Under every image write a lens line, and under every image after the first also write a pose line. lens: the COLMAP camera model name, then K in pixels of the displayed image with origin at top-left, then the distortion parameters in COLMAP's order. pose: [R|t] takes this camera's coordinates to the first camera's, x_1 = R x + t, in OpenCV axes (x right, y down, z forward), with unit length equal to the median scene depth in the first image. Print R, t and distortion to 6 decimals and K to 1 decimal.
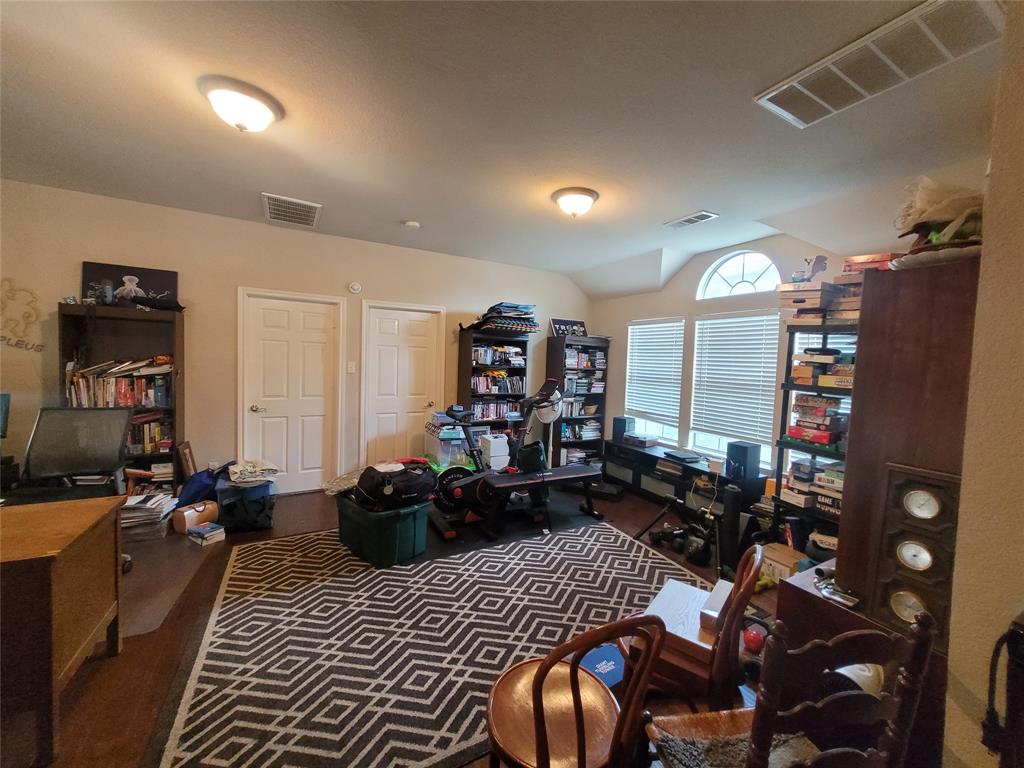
lens RADIAL K [[401.7, 0, 512.4], [0, 401.7, 379.3], [0, 0, 1]] dist [0.003120, -0.000707]
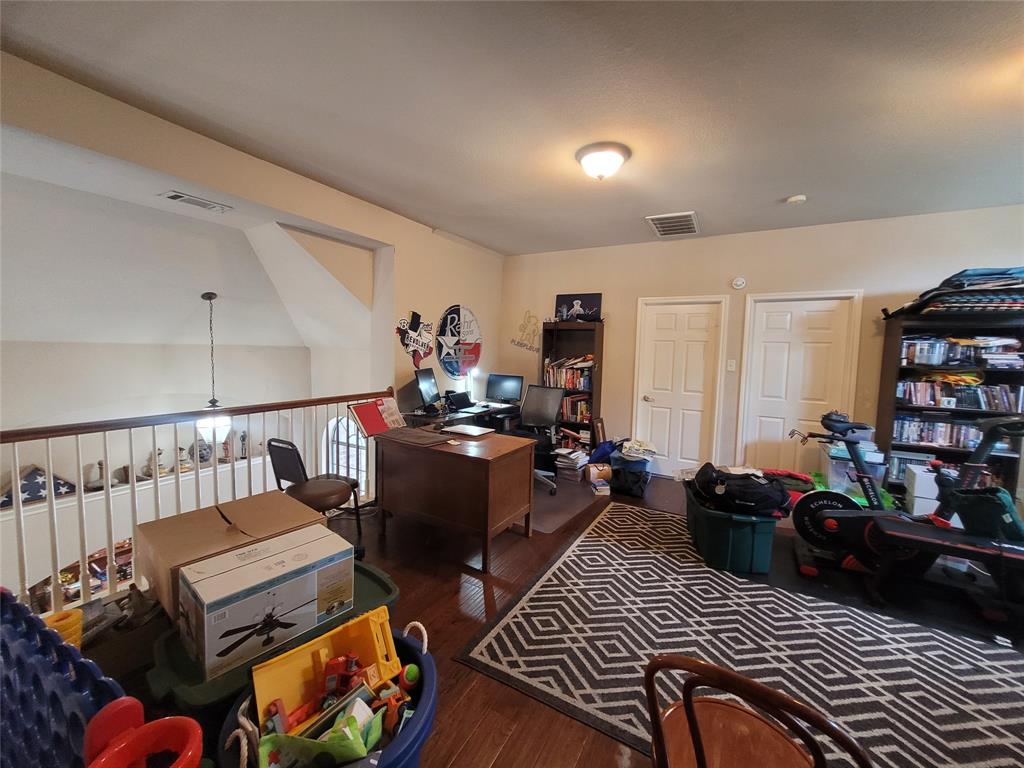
lens RADIAL K [[401.7, 0, 528.8], [0, 401.7, 381.0], [0, 0, 1]] dist [0.003120, -0.000707]
pose [[0.534197, 0.046220, -0.844095, 0.212856], [-0.048990, 0.998519, 0.023672, 0.011889], [0.843939, 0.028707, 0.535670, 0.072835]]
